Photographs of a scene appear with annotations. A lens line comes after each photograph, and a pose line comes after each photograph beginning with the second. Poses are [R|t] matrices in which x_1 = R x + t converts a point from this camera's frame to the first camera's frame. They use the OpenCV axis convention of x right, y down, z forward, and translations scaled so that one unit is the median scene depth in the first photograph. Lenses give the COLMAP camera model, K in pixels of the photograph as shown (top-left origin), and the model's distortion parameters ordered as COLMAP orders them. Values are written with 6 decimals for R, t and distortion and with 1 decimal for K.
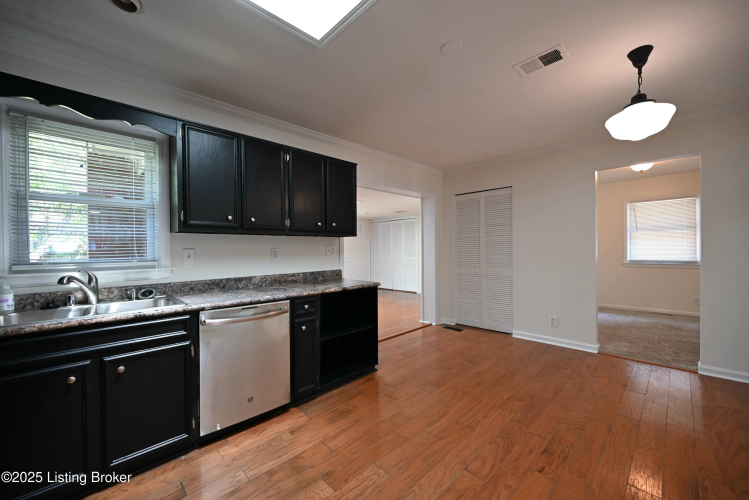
lens RADIAL K [[295.5, 0, 374.5], [0, 295.5, 250.0], [0, 0, 1]] dist [0.000446, 0.000505]
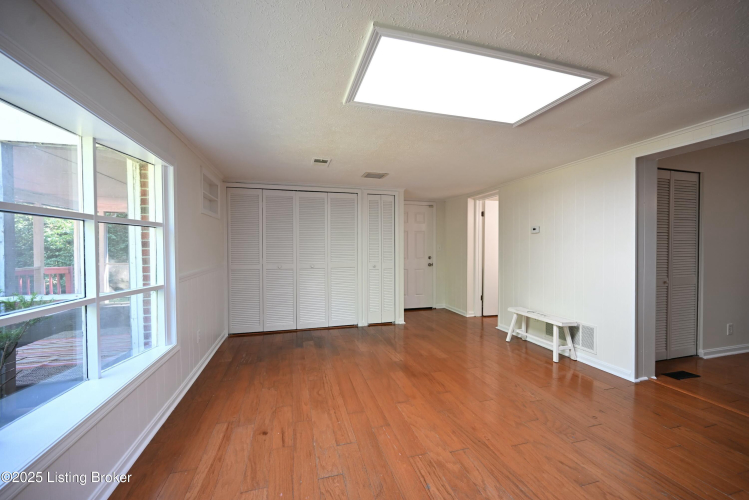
lens RADIAL K [[295.5, 0, 374.5], [0, 295.5, 250.0], [0, 0, 1]] dist [0.000446, 0.000505]
pose [[0.478155, 0.004173, 0.878266, -1.108970], [-0.002831, 0.999991, -0.003210, 0.001884], [-0.878271, -0.000951, 0.478162, 2.302793]]
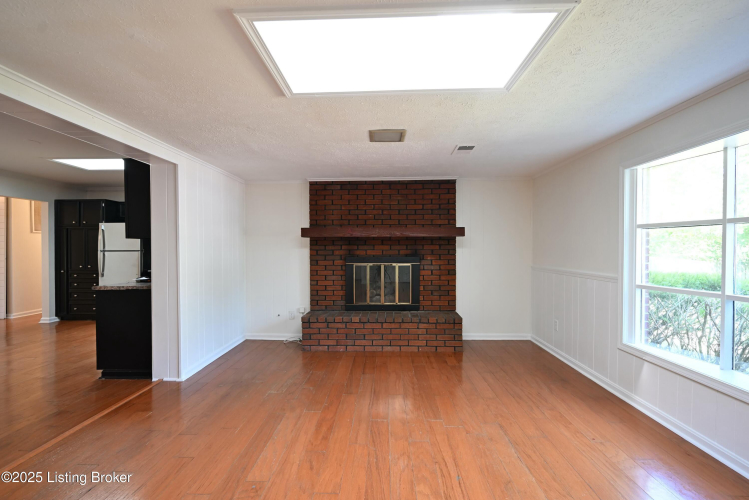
lens RADIAL K [[328.9, 0, 374.5], [0, 328.9, 250.0], [0, 0, 1]] dist [0.000907, 0.000135]
pose [[-0.723821, 0.013729, -0.689851, 0.111944], [0.009288, 0.999905, 0.010155, -0.015185], [0.689925, 0.000943, -0.723880, 2.894253]]
